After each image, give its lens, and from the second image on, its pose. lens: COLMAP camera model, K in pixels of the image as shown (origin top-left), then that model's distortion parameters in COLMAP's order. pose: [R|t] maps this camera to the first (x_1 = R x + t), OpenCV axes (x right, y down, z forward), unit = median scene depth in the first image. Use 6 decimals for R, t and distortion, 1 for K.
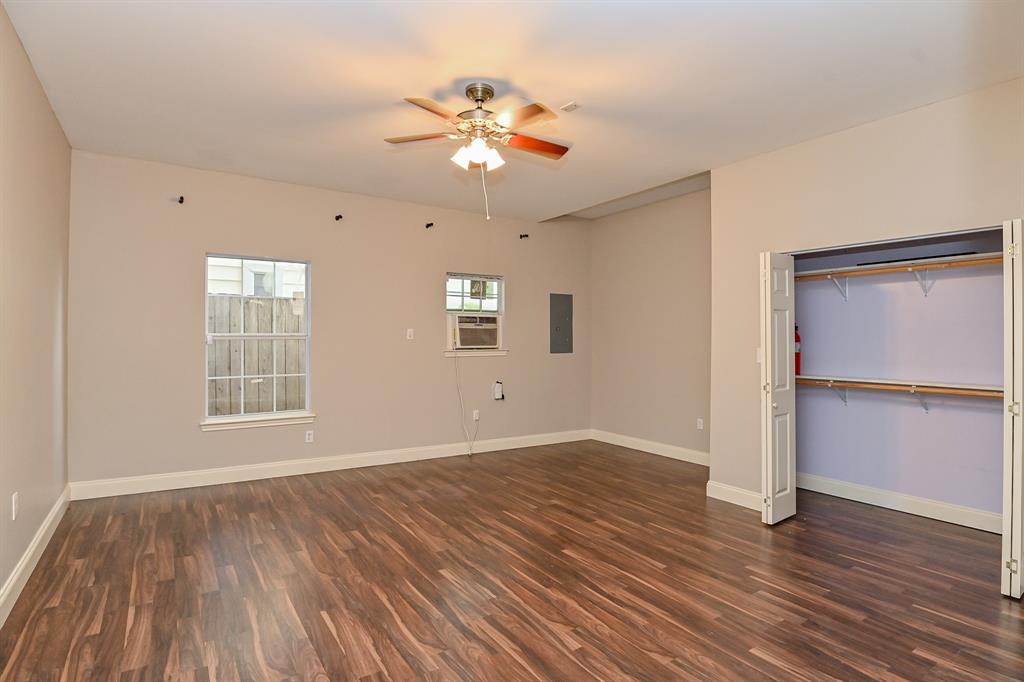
lens RADIAL K [[506.2, 0, 512.9], [0, 506.2, 336.4], [0, 0, 1]] dist [-0.024228, -0.003806]
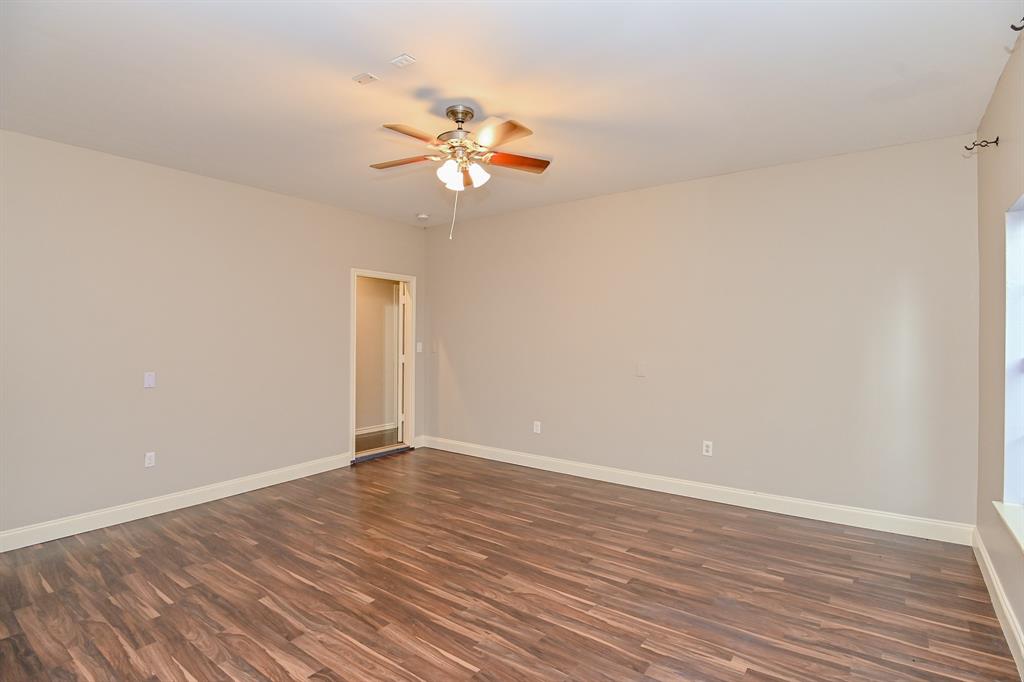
lens RADIAL K [[506.2, 0, 511.0], [0, 506.2, 341.5], [0, 0, 1]] dist [-0.024228, -0.003806]
pose [[-0.944813, -0.003600, -0.327591, 0.168877], [-0.004712, 0.999986, 0.002600, -0.021830], [0.327576, 0.004000, -0.944816, 2.003597]]
